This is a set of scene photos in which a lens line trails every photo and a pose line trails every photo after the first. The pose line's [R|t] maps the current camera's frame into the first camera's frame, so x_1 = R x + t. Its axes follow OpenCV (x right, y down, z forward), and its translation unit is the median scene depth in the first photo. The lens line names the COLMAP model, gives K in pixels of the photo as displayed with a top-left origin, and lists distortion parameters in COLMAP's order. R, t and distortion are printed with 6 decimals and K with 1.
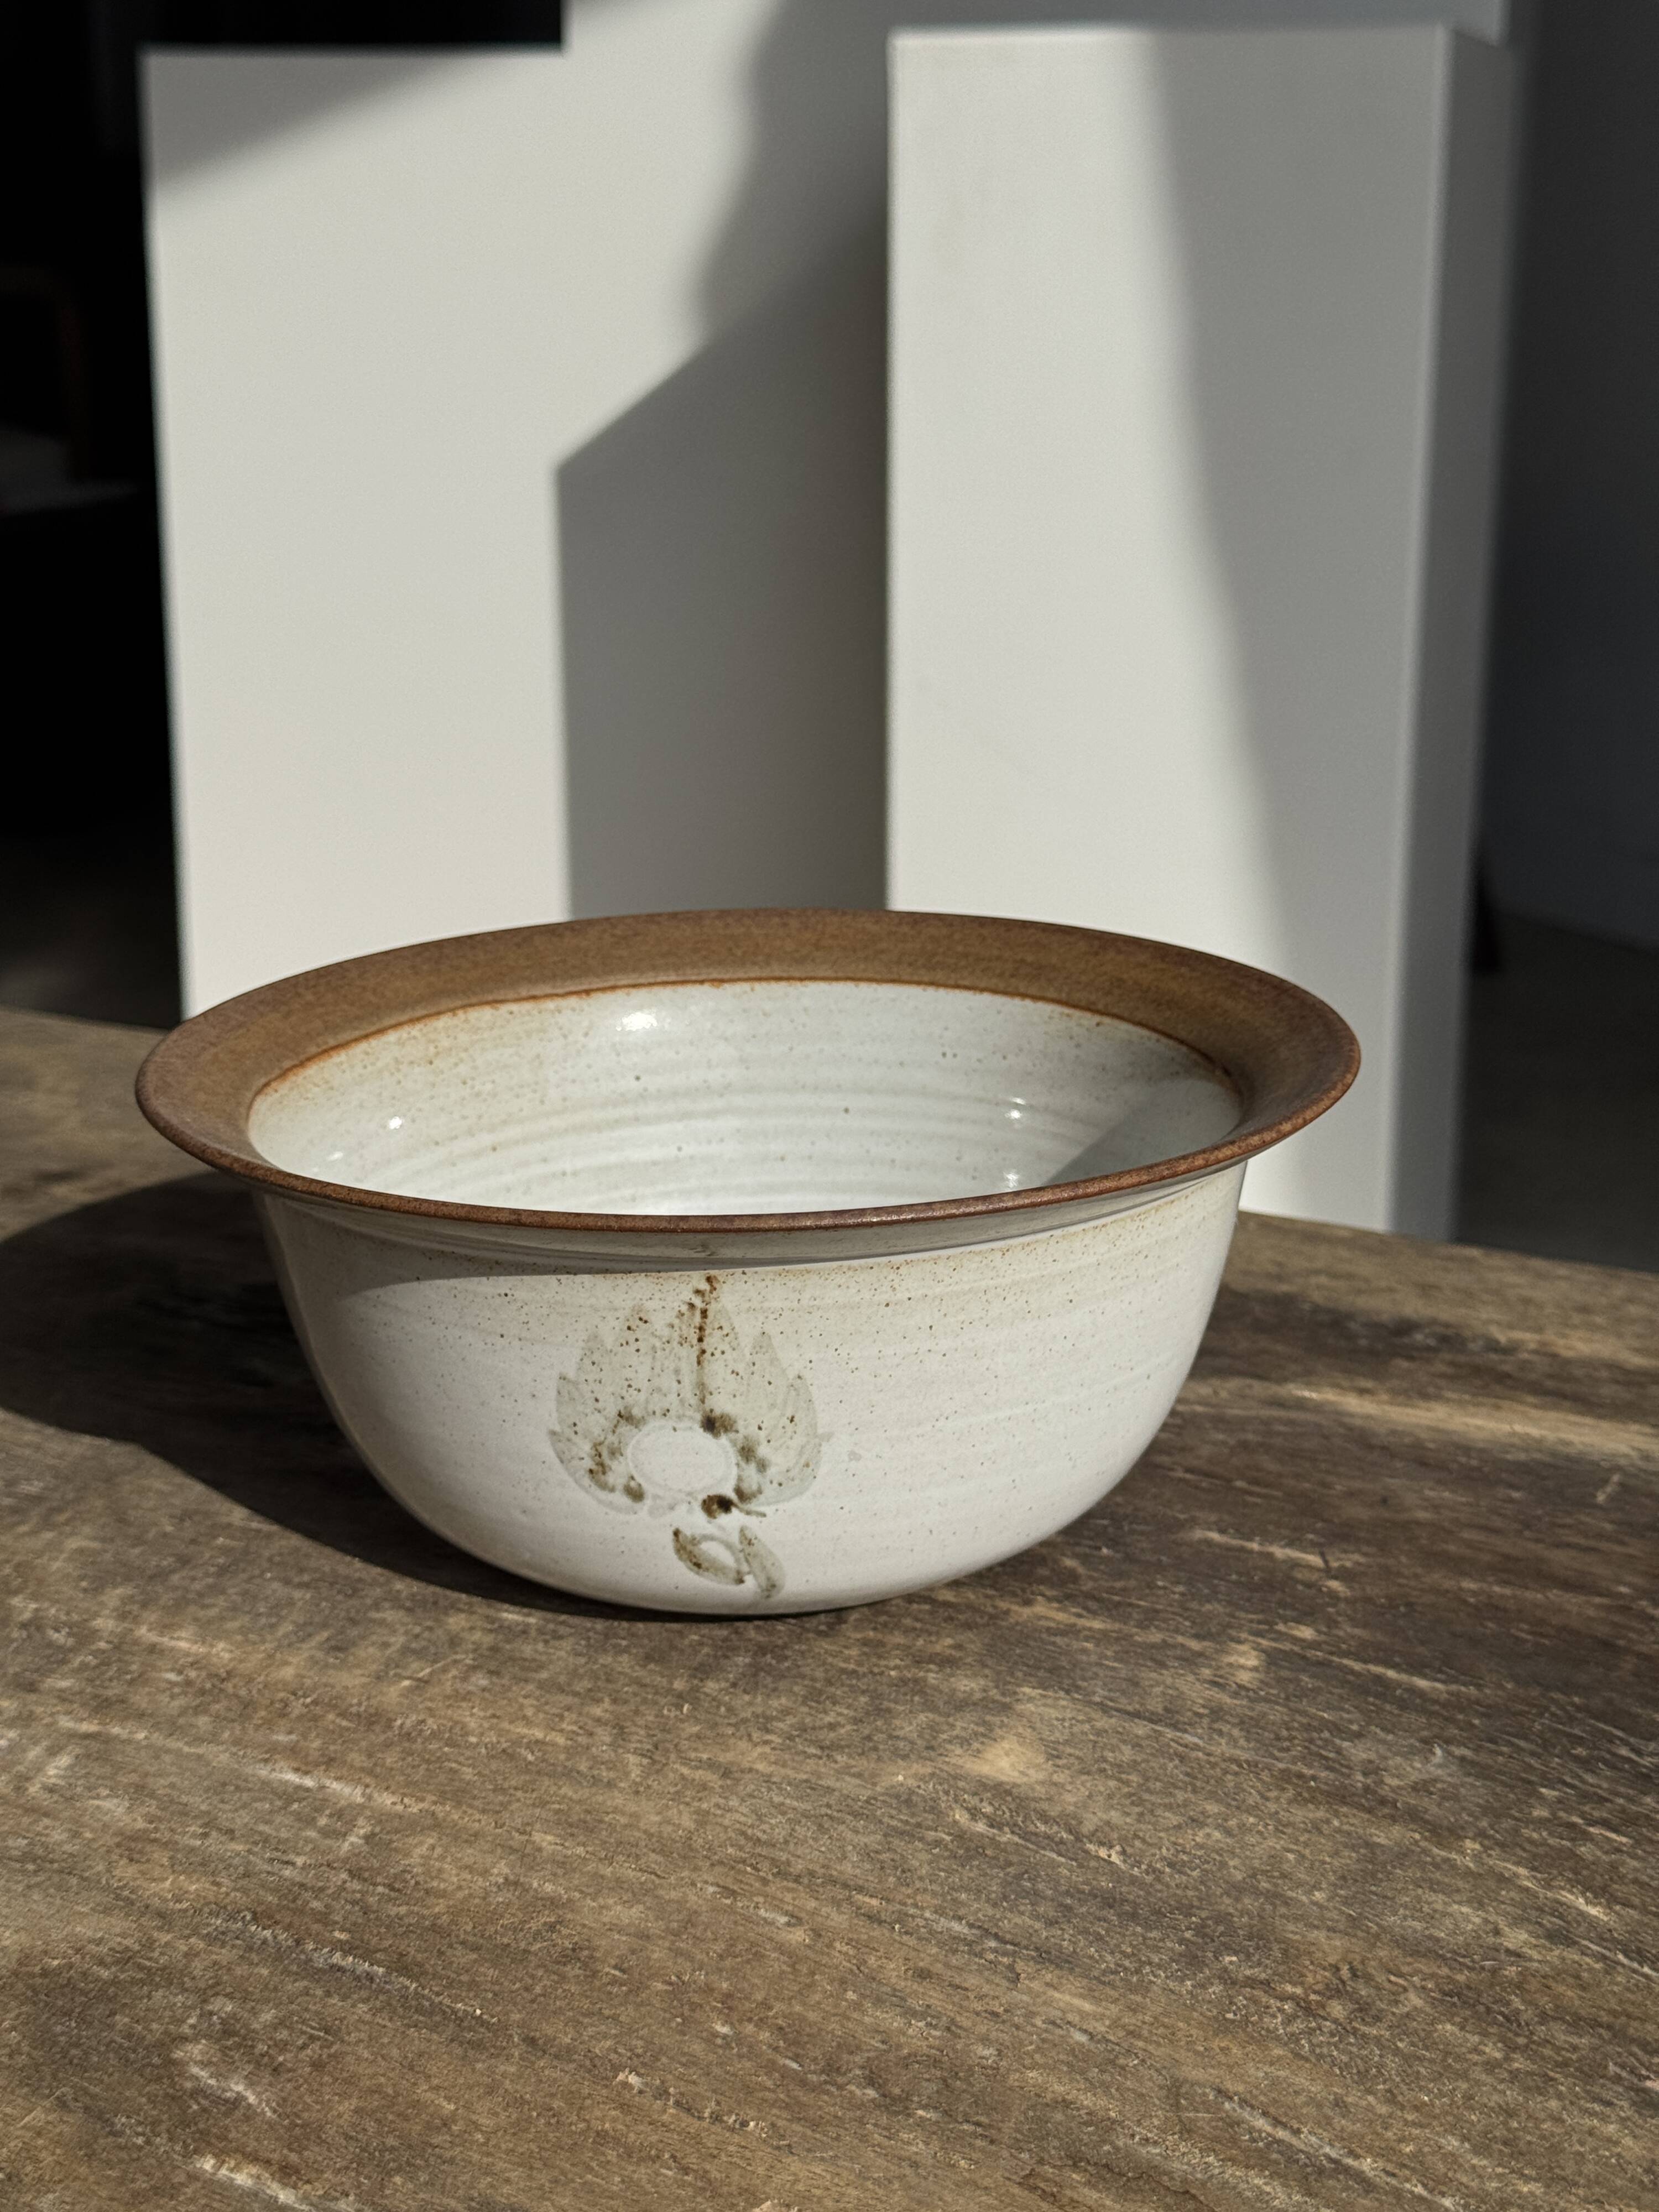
lens RADIAL K [[3139.7, 0, 816.4], [0, 3139.7, 1144.0], [0, 0, 1]] dist [0.124346, 0.000000]
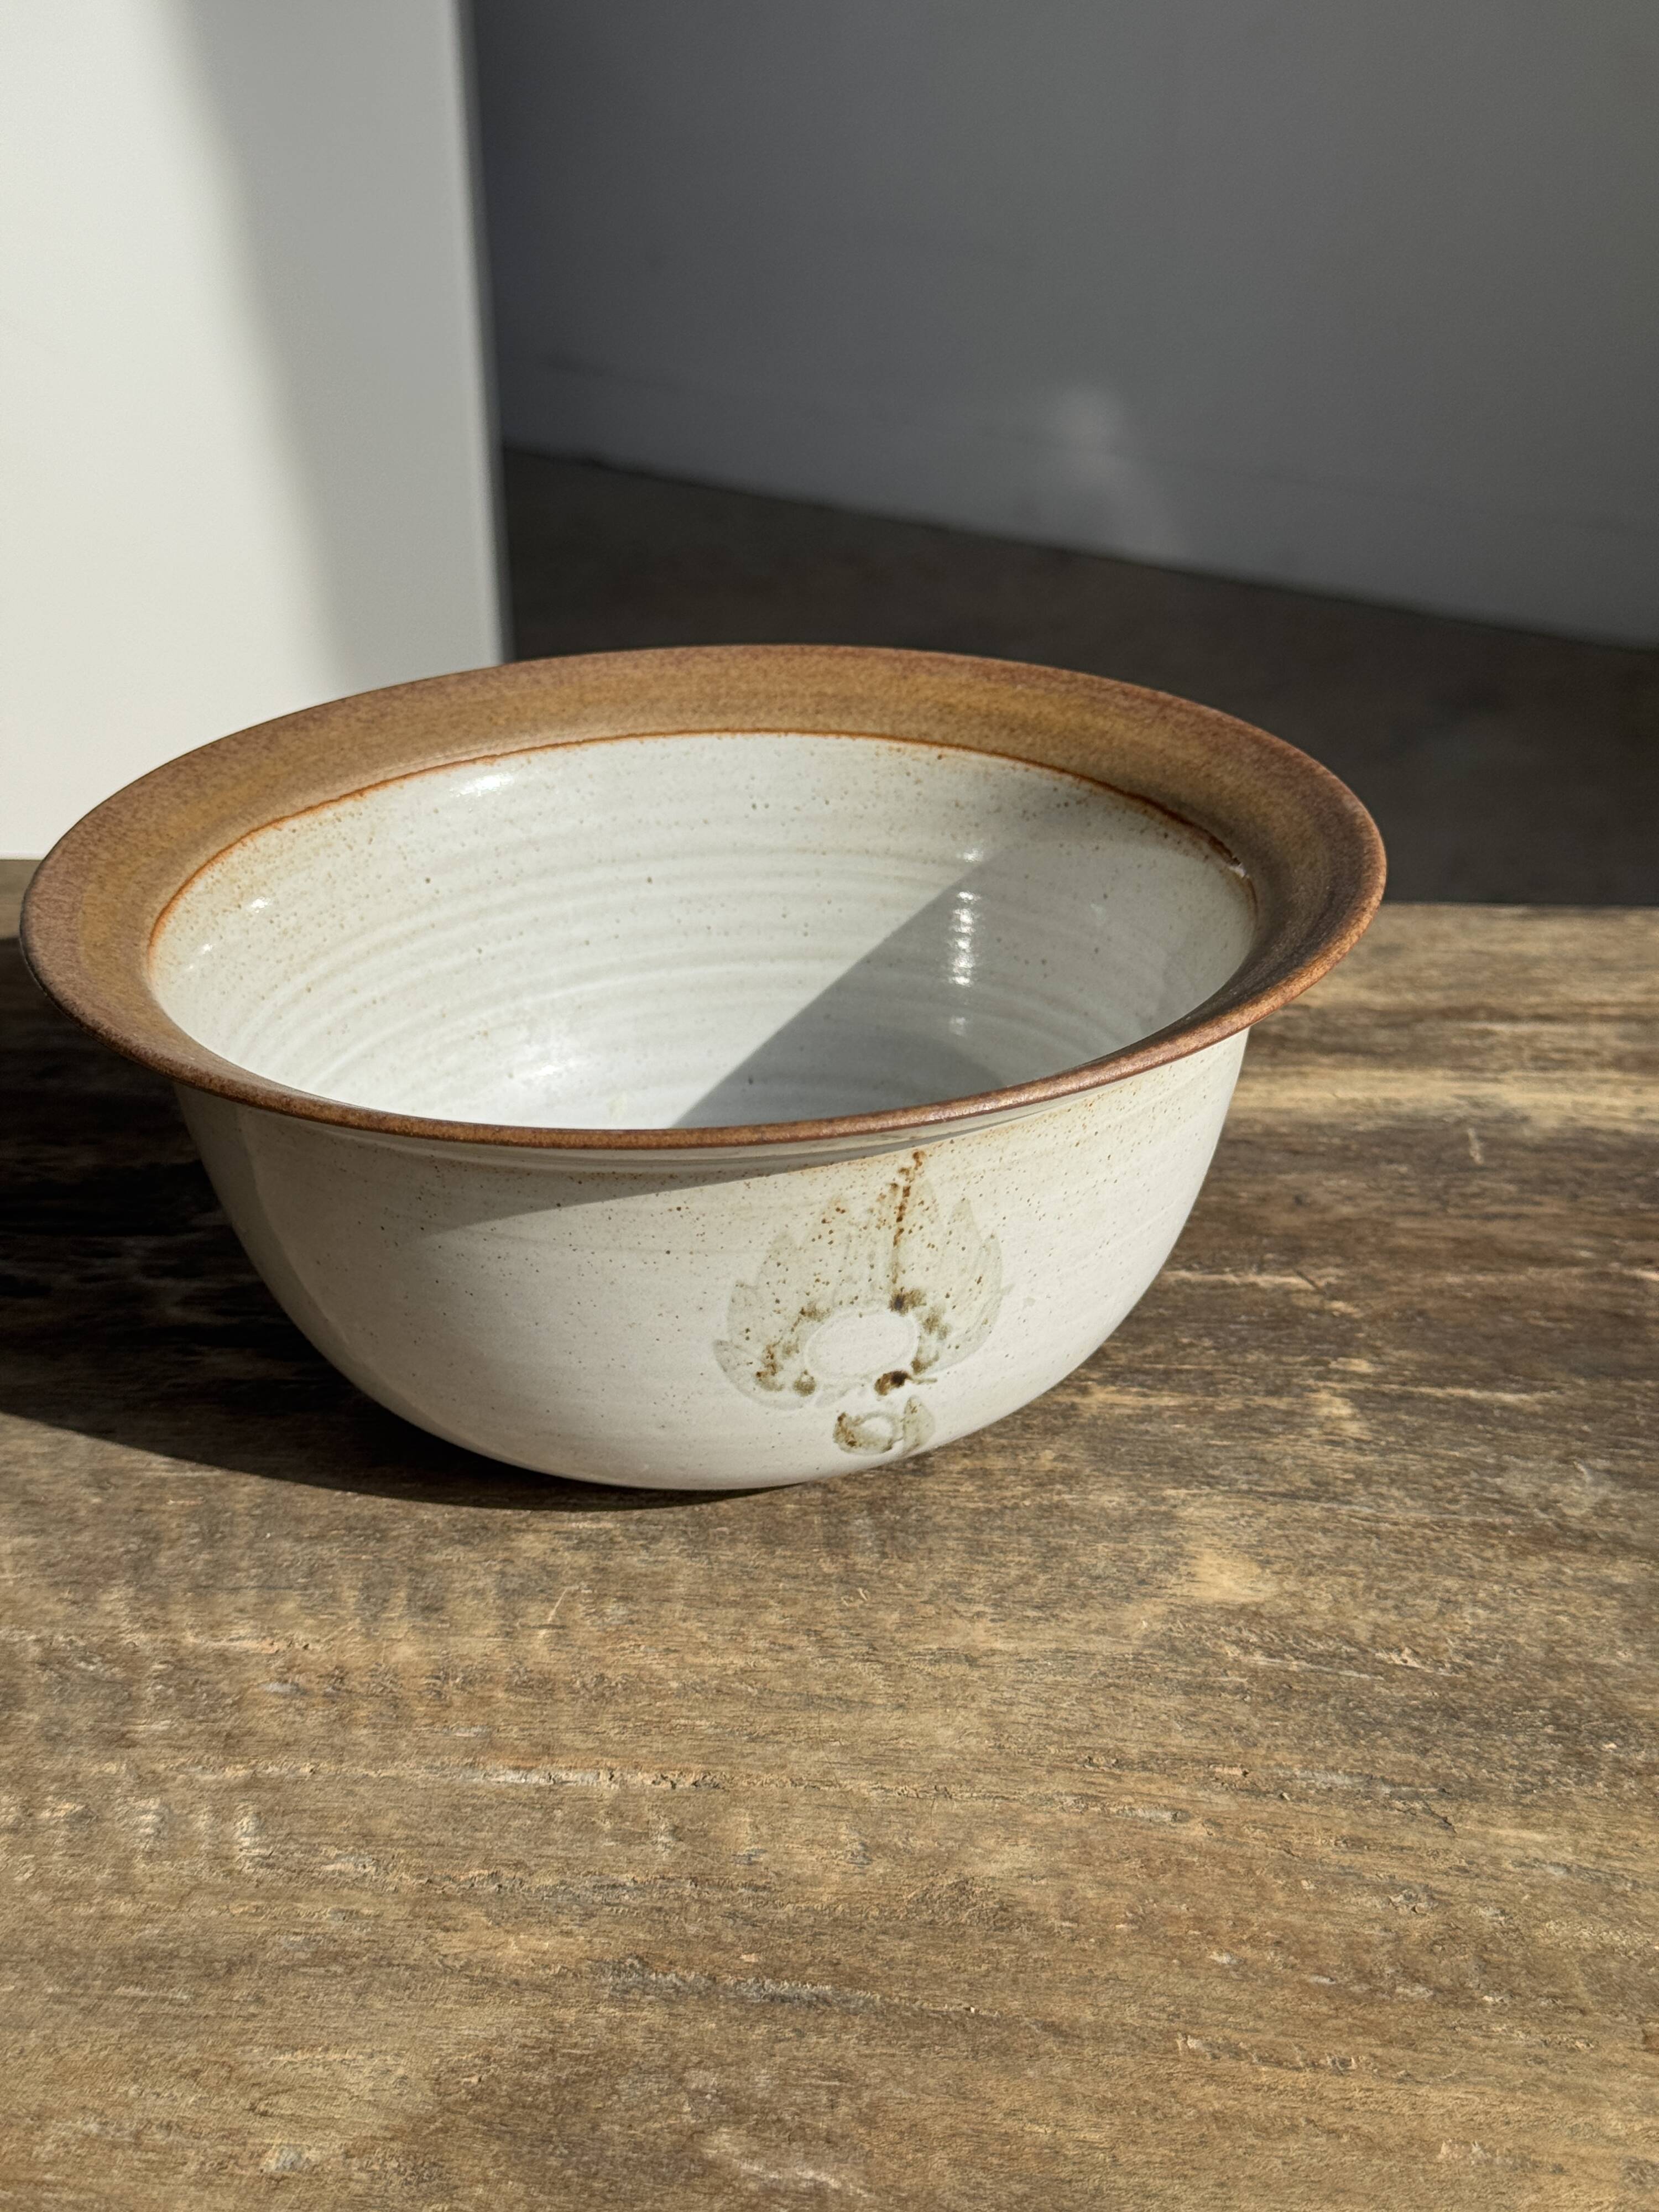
lens RADIAL K [[3139.7, 0, 815.0], [0, 3139.7, 1104.9], [0, 0, 1]] dist [0.124346, 0.000000]
pose [[0.918084, -0.177654, 0.354345, -0.366827], [0.123990, 0.977791, 0.168972, -0.123892], [-0.376494, -0.111196, 0.919722, 0.170804]]
